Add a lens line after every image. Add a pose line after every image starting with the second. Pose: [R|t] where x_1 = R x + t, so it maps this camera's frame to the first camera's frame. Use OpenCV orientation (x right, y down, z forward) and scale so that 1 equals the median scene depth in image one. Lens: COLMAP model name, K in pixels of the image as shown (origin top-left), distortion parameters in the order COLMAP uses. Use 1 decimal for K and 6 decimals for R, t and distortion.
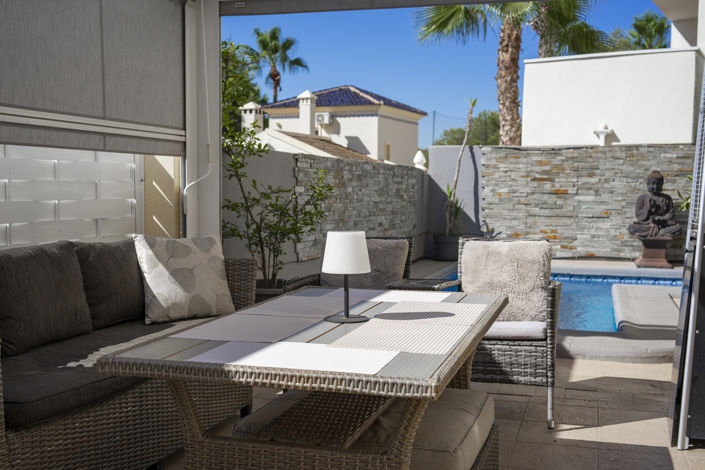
lens RADIAL K [[822.5, 0, 352.5], [0, 822.5, 235.0], [0, 0, 1]] dist [0.003118, -0.018161]
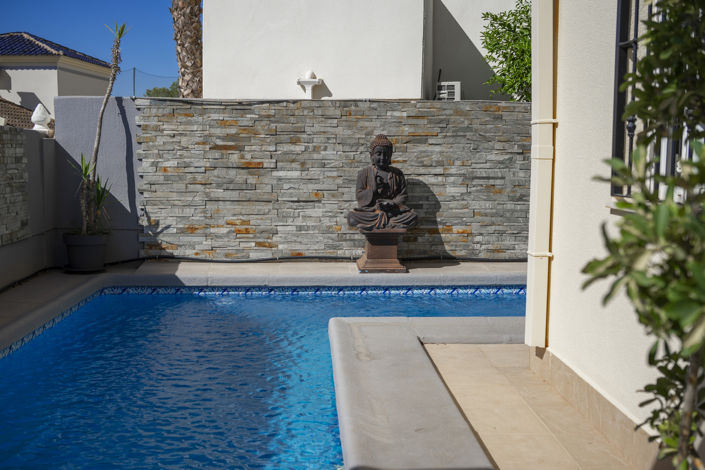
lens RADIAL K [[822.5, 0, 352.5], [0, 822.5, 235.0], [0, 0, 1]] dist [0.003118, -0.018161]
pose [[0.941805, -0.038599, 0.333937, 0.099484], [0.023589, 0.998526, 0.048890, -0.026142], [-0.335332, -0.038167, 0.941327, 0.321164]]
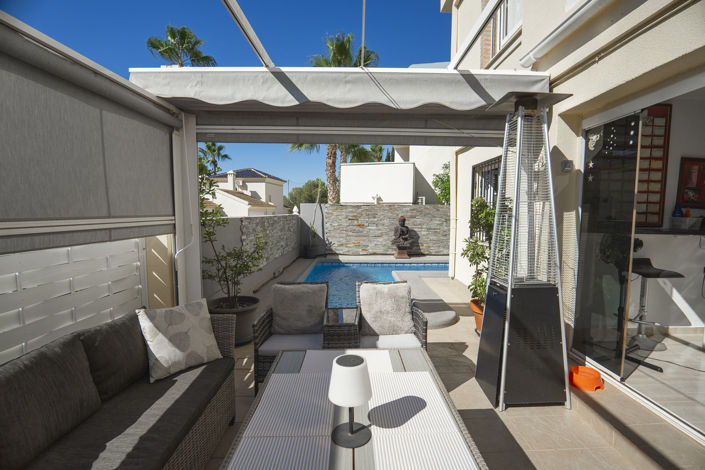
lens RADIAL K [[340.3, 0, 361.8], [0, 340.3, 238.7], [0, 0, 1]] dist [-0.029333, 0.005610]
pose [[0.950715, -0.028245, 0.308778, -0.029636], [0.020614, 0.999397, 0.027949, -0.041418], [-0.309381, -0.020207, 0.950723, 0.129844]]
